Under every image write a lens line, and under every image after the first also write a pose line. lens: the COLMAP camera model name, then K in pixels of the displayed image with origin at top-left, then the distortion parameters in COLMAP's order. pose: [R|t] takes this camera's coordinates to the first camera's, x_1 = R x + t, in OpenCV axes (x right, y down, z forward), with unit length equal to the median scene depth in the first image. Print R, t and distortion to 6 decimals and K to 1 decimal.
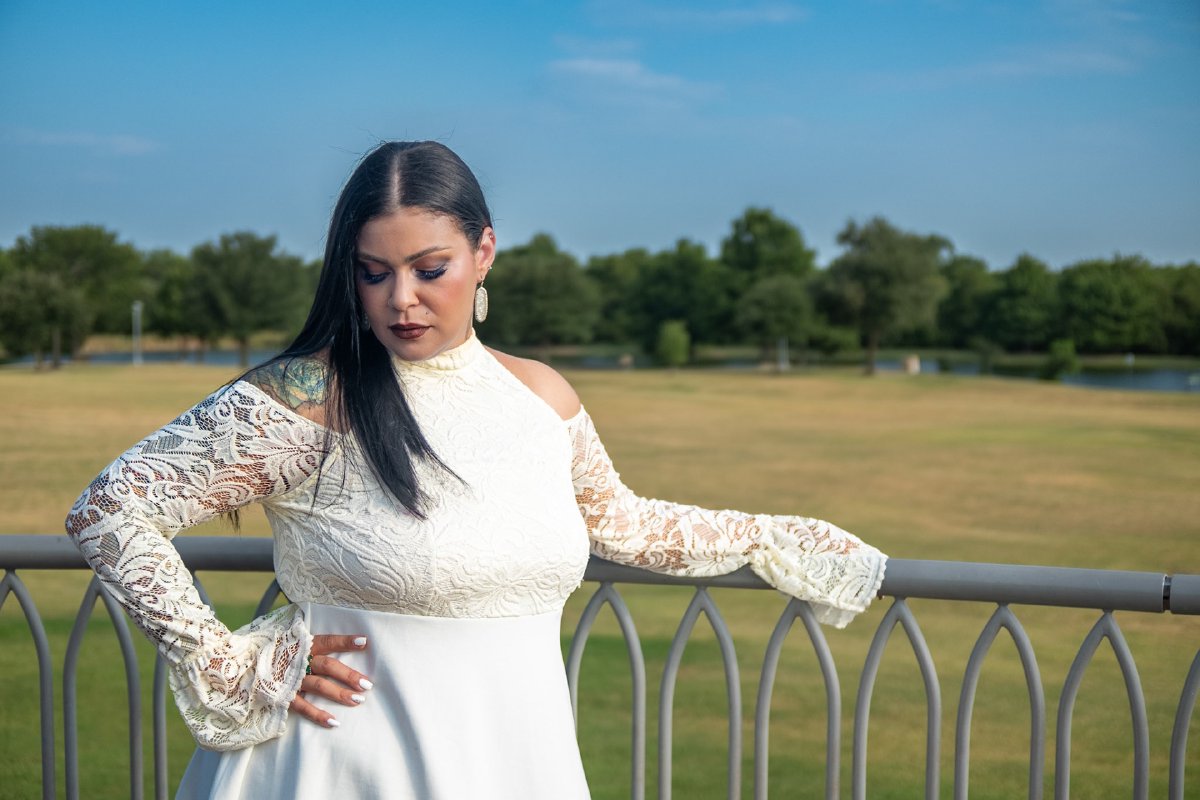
lens RADIAL K [[1853.4, 0, 600.0], [0, 1853.4, 400.0], [0, 0, 1]] dist [-0.006285, -0.434517]
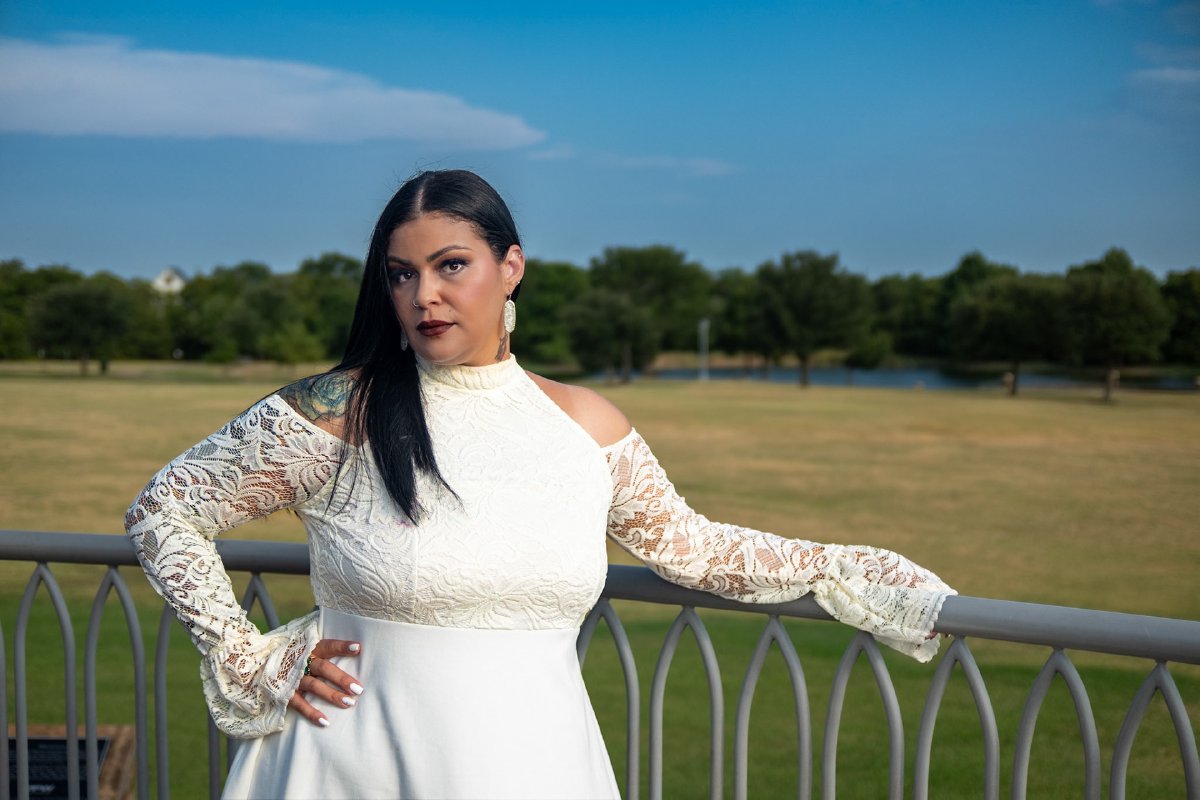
lens RADIAL K [[1853.4, 0, 600.0], [0, 1853.4, 400.0], [0, 0, 1]] dist [-0.006285, -0.434517]
pose [[0.932337, 0.015521, -0.361256, 0.321767], [-0.019126, 0.999797, -0.006405, -0.002614], [0.361083, 0.012881, 0.932445, 0.072440]]
